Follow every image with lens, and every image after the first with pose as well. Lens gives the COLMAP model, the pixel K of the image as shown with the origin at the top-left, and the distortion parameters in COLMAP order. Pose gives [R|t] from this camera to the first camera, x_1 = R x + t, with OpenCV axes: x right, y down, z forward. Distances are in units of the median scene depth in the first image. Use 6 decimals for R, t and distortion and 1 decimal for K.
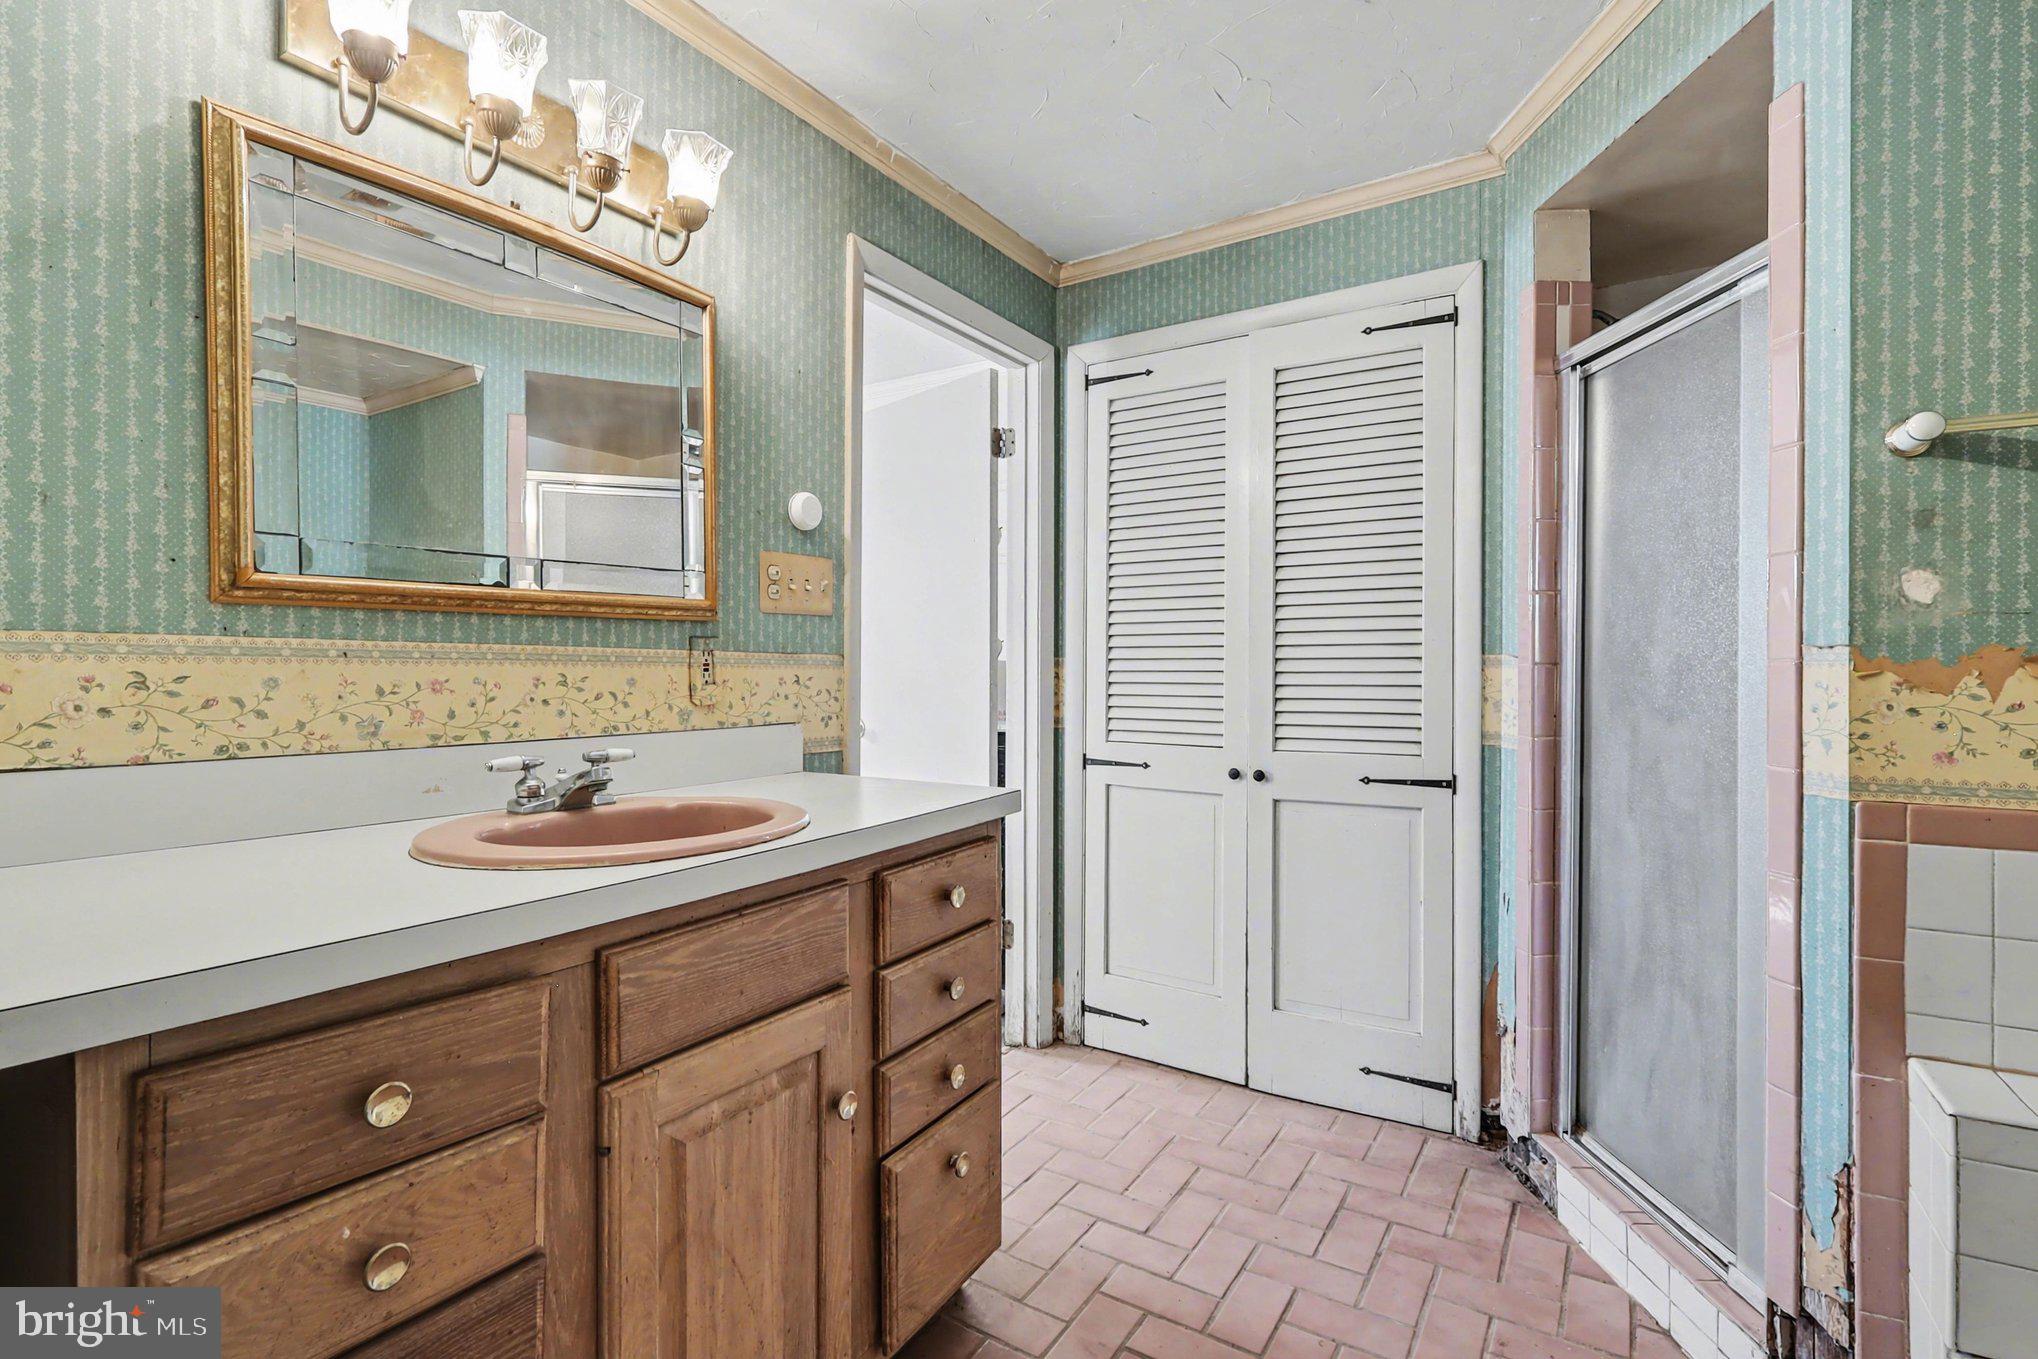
lens RADIAL K [[962.1, 0, 1027.0], [0, 962.1, 675.3], [0, 0, 1]] dist [-0.002913, 0.001297]
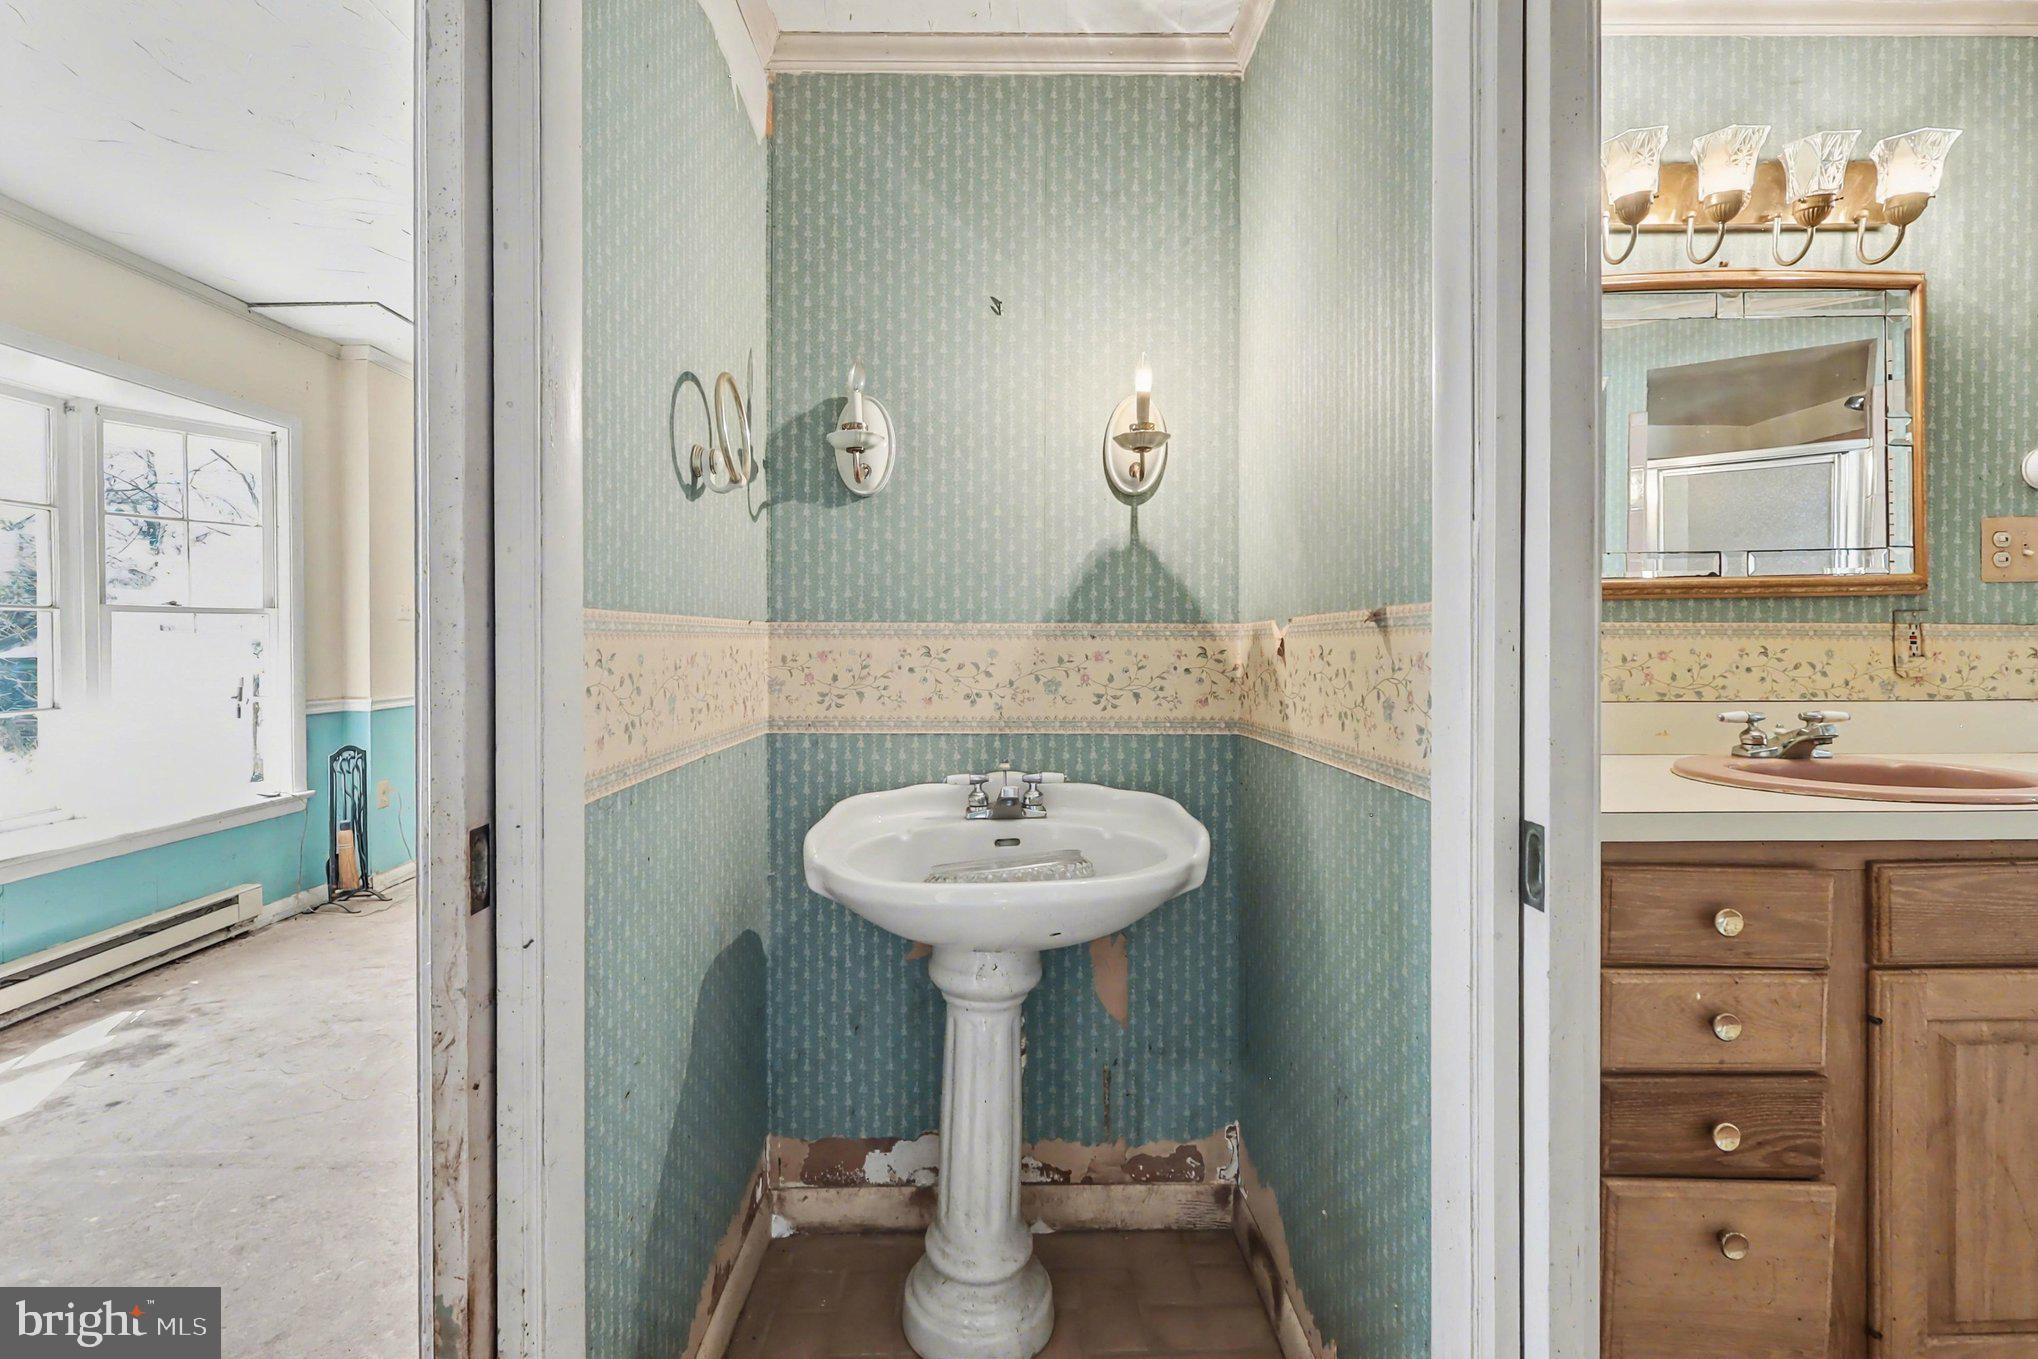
lens RADIAL K [[962.1, 0, 985.6], [0, 962.1, 650.4], [0, 0, 1]] dist [-0.002913, 0.001297]
pose [[0.533944, 0.003111, -0.845514, 0.002706], [-0.002472, 0.999995, 0.002119, 0.003932], [0.845516, 0.000959, 0.533949, -0.453997]]
